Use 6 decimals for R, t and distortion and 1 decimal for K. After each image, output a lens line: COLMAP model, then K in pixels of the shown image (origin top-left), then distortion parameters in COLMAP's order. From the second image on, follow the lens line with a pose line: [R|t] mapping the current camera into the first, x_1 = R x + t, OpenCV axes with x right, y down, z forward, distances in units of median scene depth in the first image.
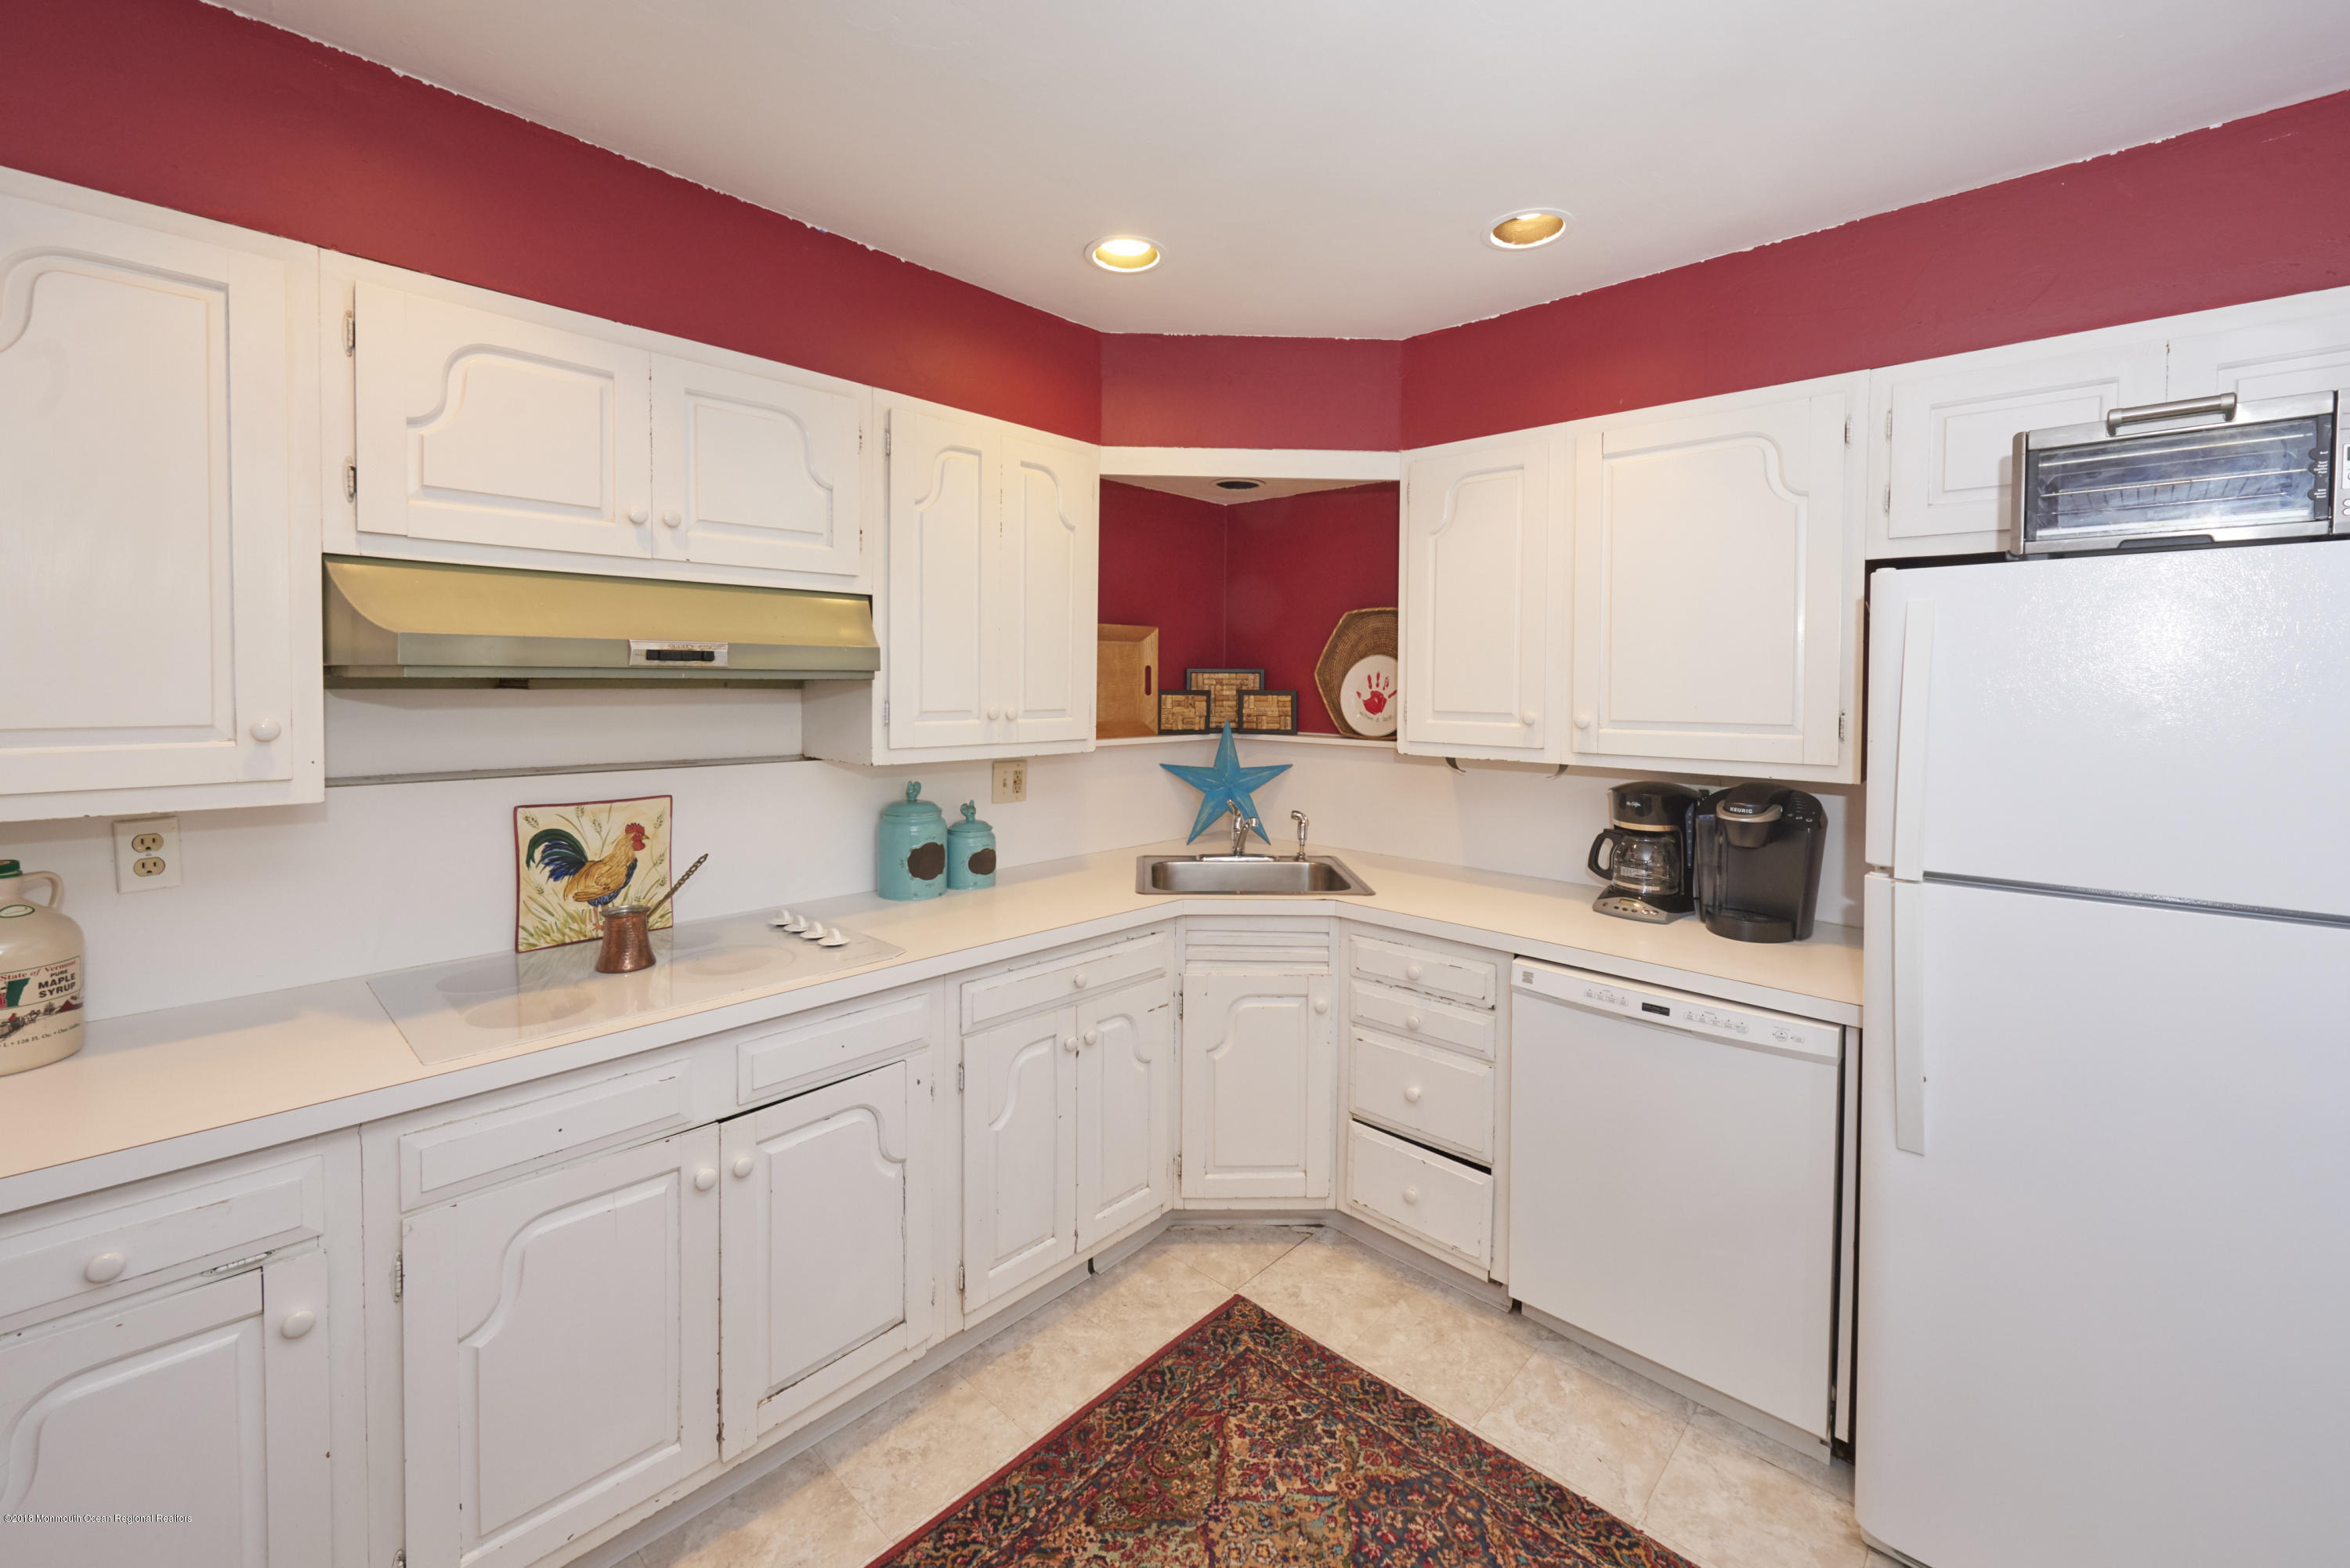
lens RADIAL K [[944.0, 0, 1171.3], [0, 944.0, 704.9], [0, 0, 1]] dist [-0.002038, -0.000080]
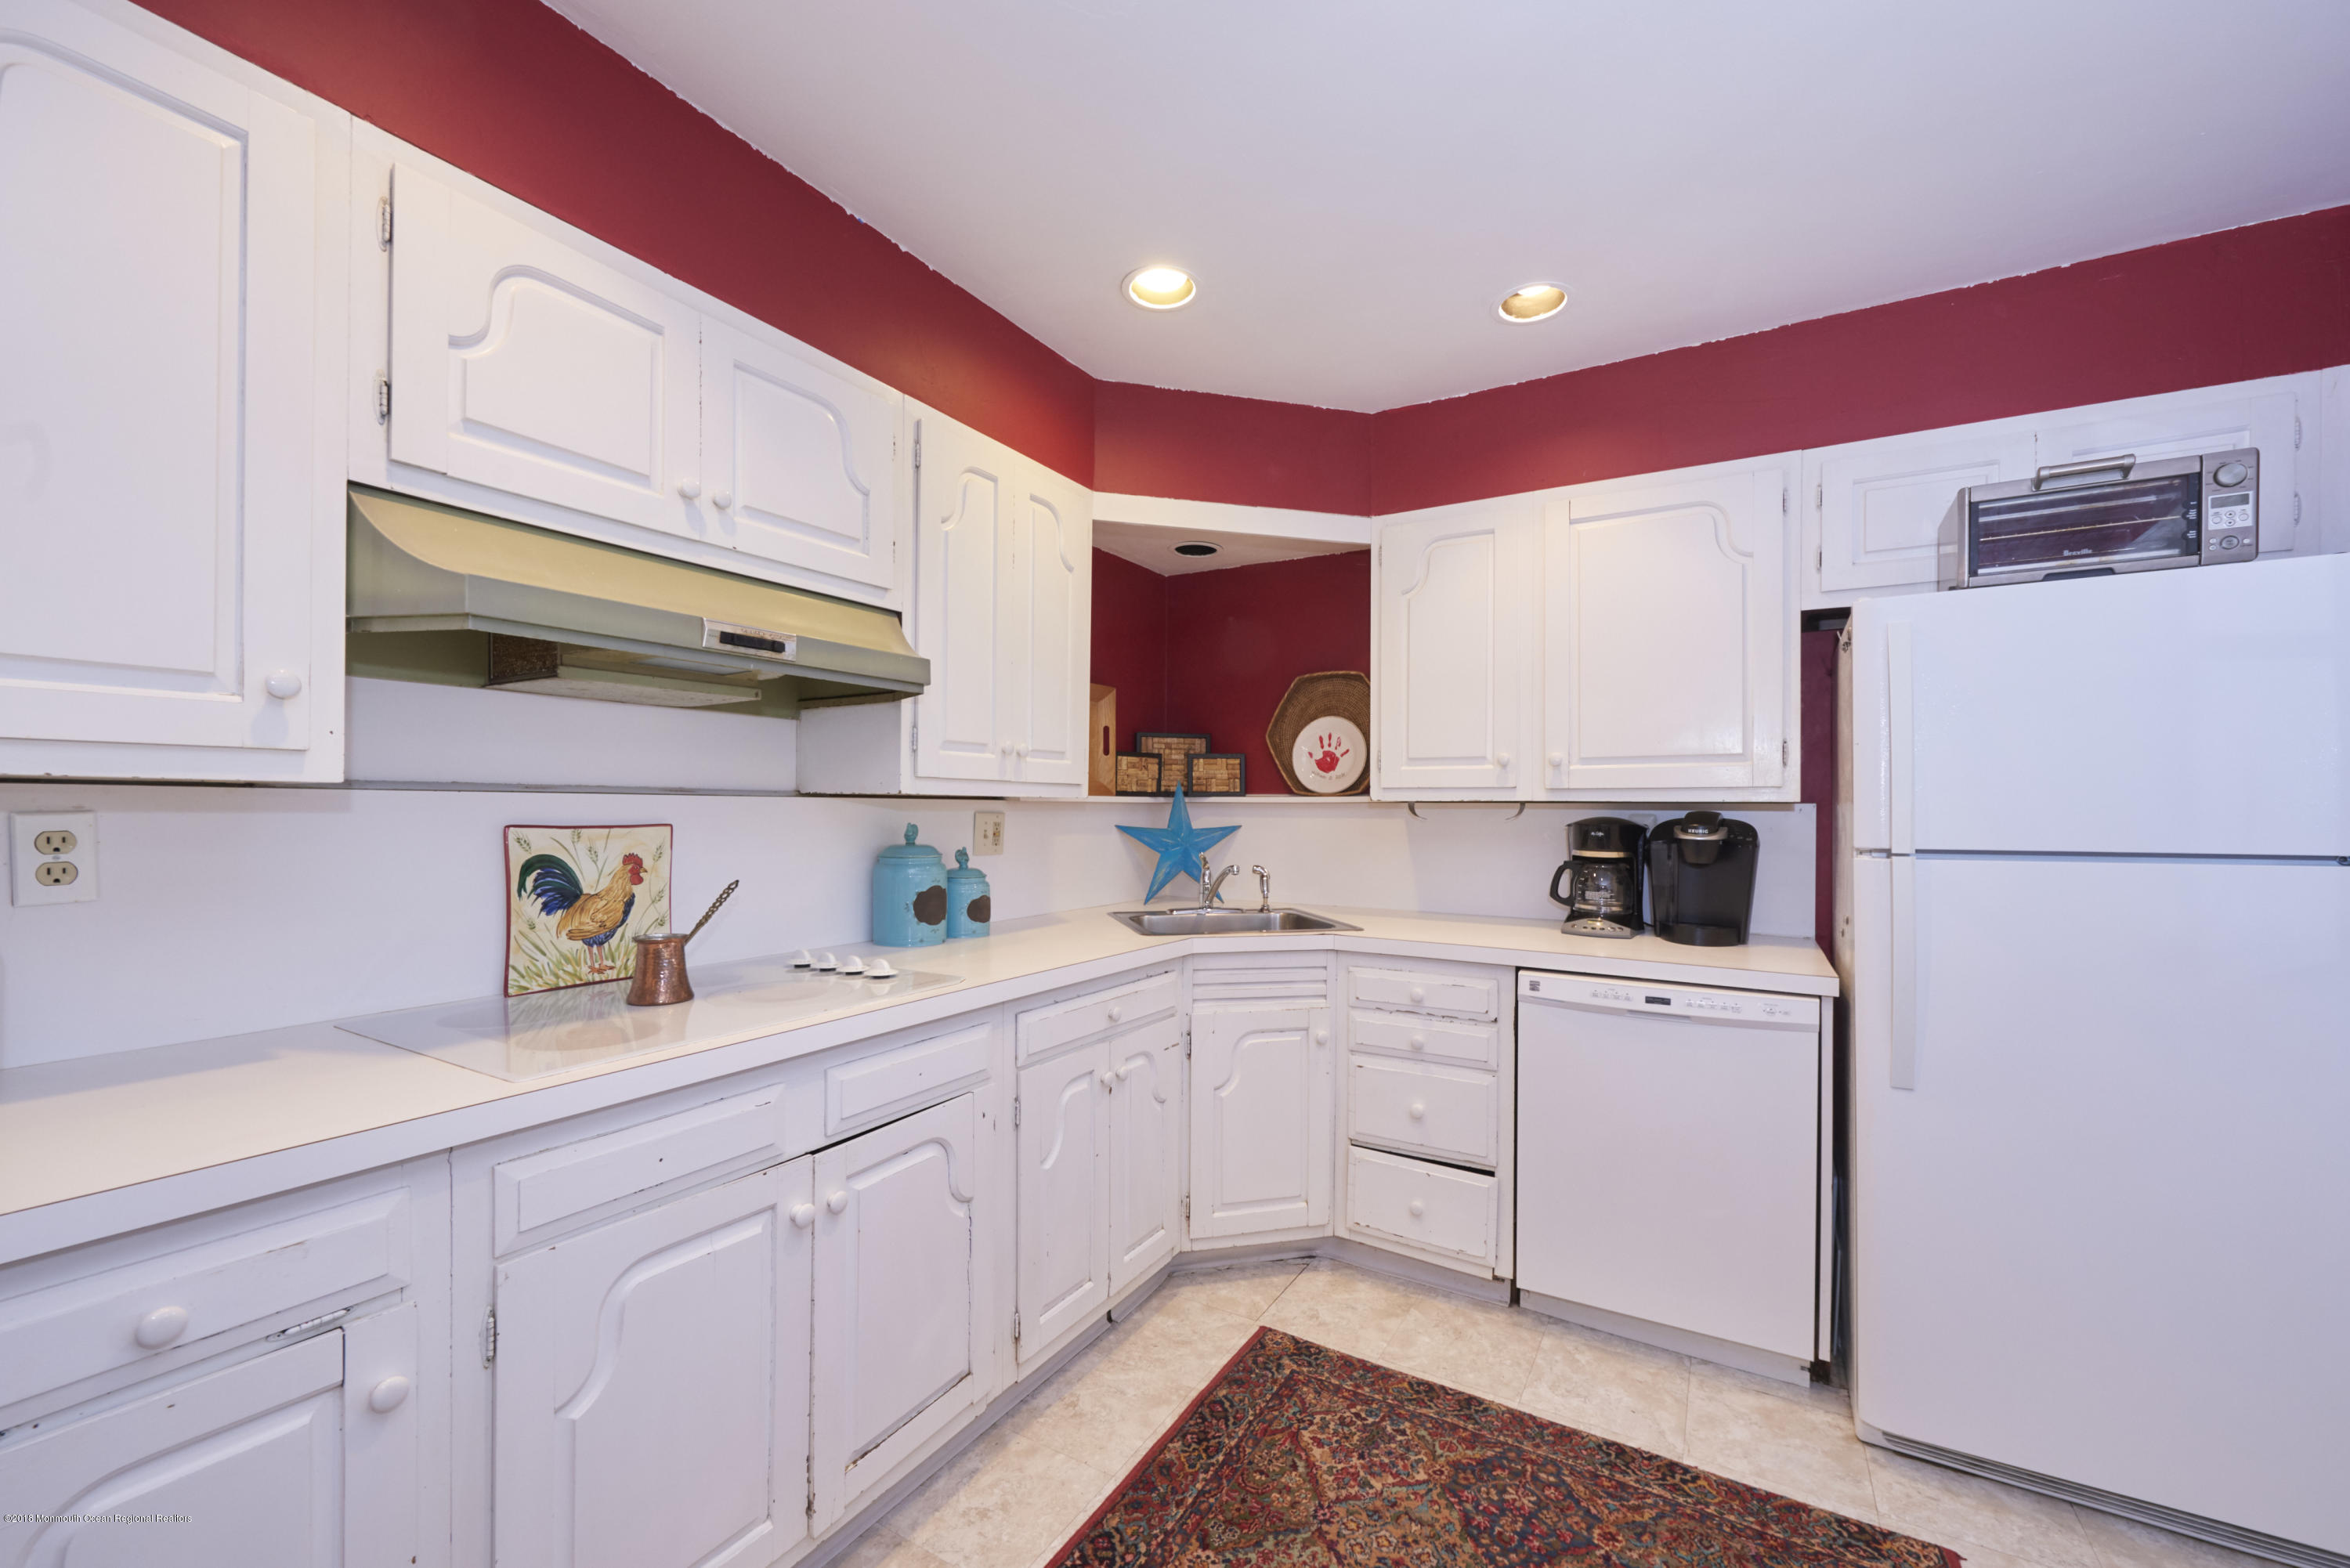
lens RADIAL K [[927.4, 0, 1174.7], [0, 927.4, 792.1], [0, 0, 1]] dist [-0.001618, -0.000267]
pose [[0.976941, 0.000876, 0.213507, -0.259044], [0.007345, 0.999262, -0.037711, 0.104811], [-0.213382, 0.038410, 0.976213, 0.040116]]
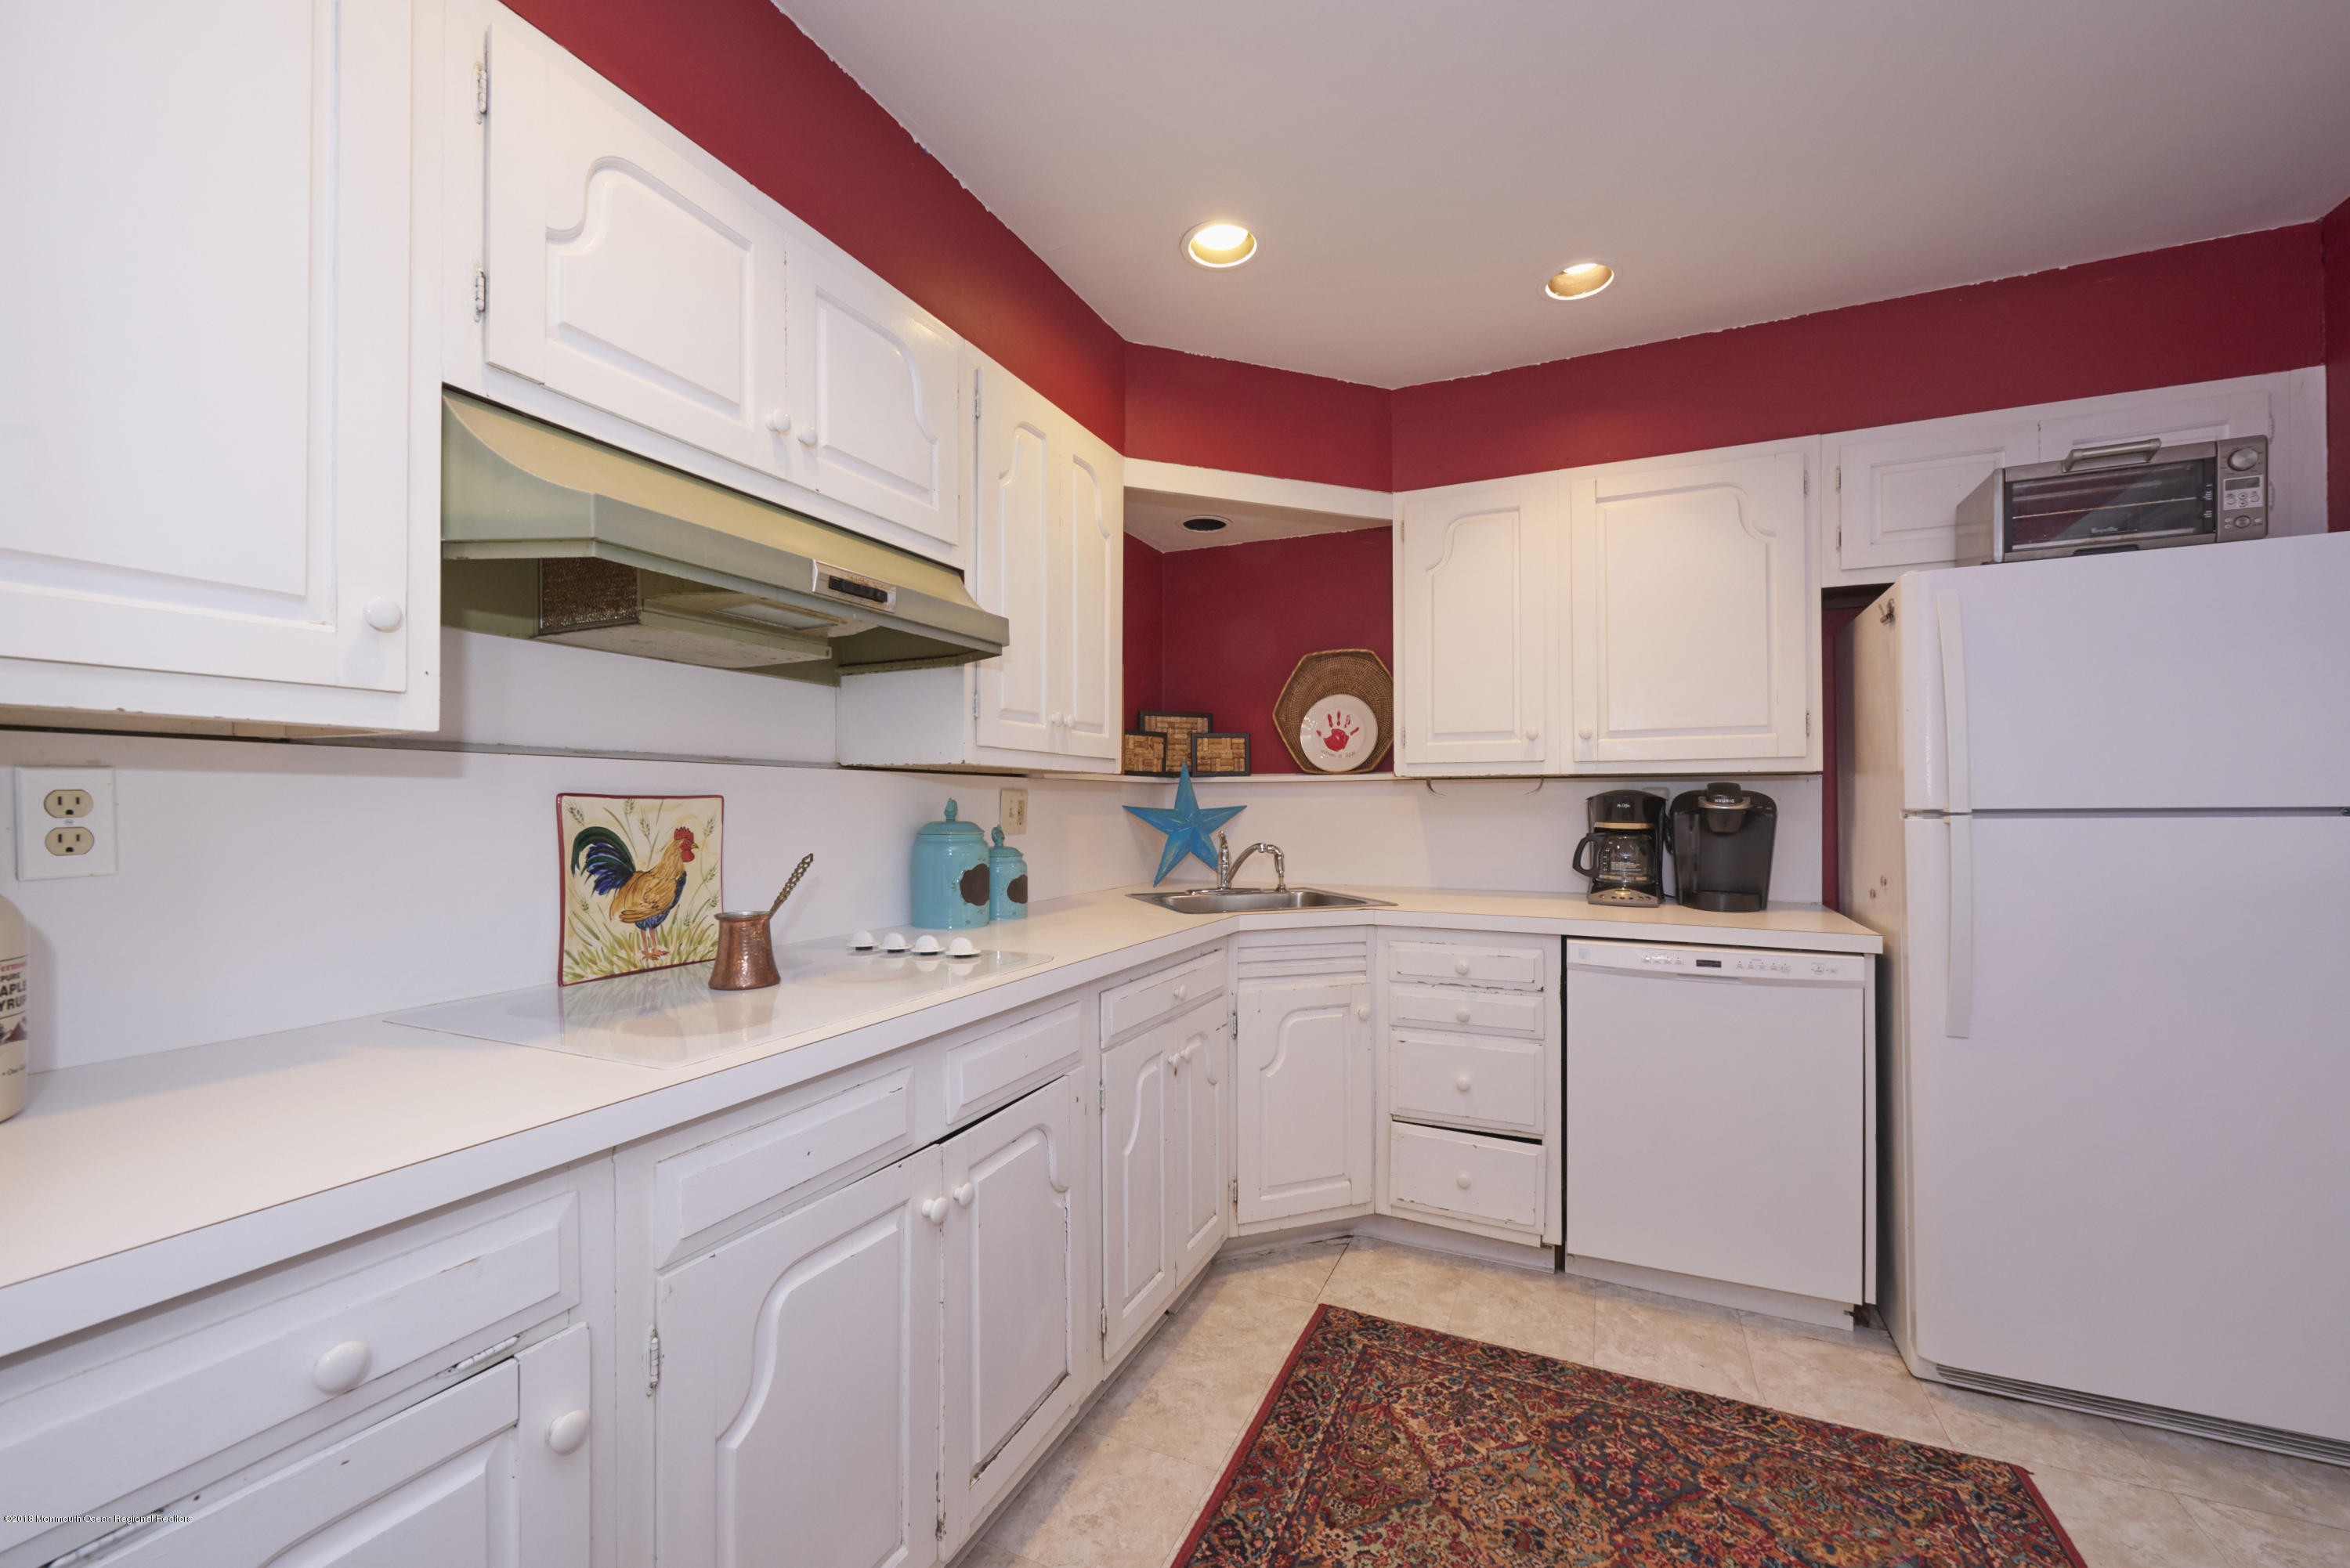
lens RADIAL K [[931.9, 0, 1177.4], [0, 931.9, 795.2], [0, 0, 1]] dist [-0.001890, 0.000209]
pose [[0.948958, -0.007910, 0.315304, -0.421596], [0.017788, 0.999437, -0.028464, 0.128601], [-0.314901, 0.032620, 0.948564, 0.112642]]
